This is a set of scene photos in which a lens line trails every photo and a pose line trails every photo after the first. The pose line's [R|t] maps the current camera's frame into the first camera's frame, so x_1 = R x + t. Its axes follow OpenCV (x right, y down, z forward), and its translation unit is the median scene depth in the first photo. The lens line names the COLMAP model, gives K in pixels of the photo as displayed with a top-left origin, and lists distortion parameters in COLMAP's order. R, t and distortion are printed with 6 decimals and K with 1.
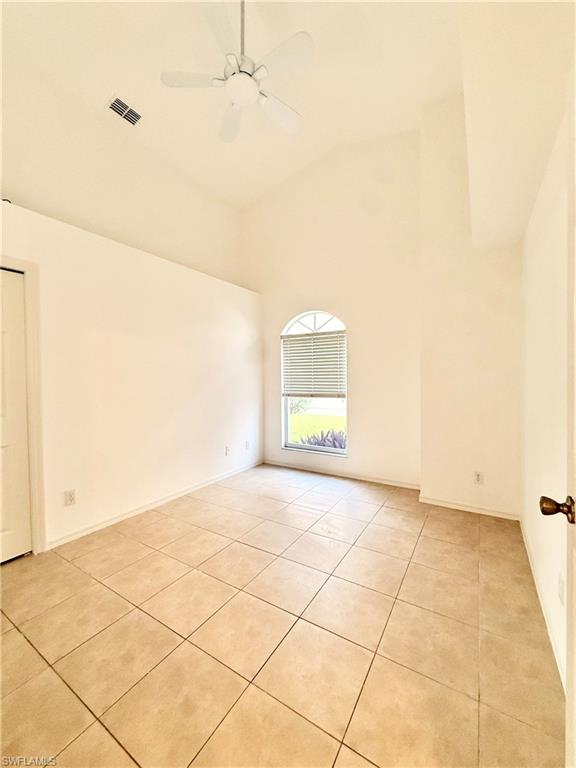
lens RADIAL K [[307.3, 0, 291.9], [0, 307.3, 387.0], [0, 0, 1]] dist [-0.001602, -0.000453]
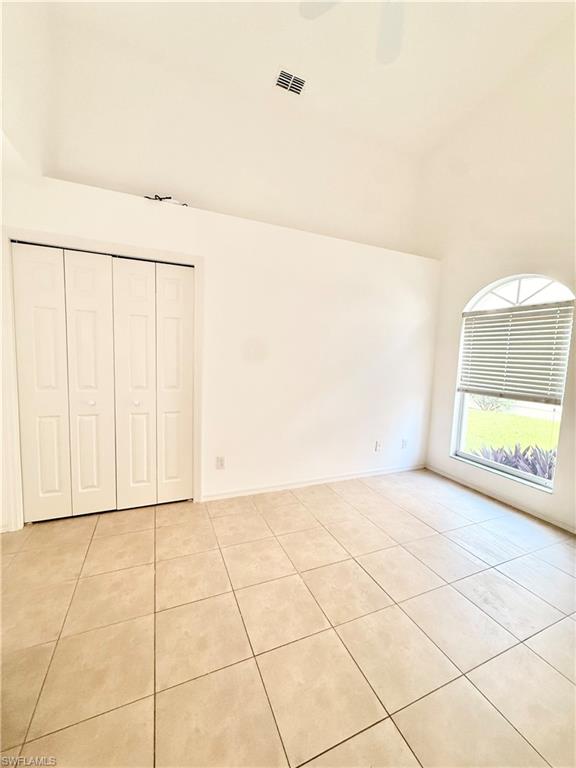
lens RADIAL K [[307.3, 0, 290.5], [0, 307.3, 385.4], [0, 0, 1]] dist [-0.001602, -0.000453]
pose [[0.818366, 0.098875, -0.566128, 0.090121], [-0.065116, 0.994698, 0.079597, -0.028275], [0.570996, -0.028275, 0.820466, 0.172777]]
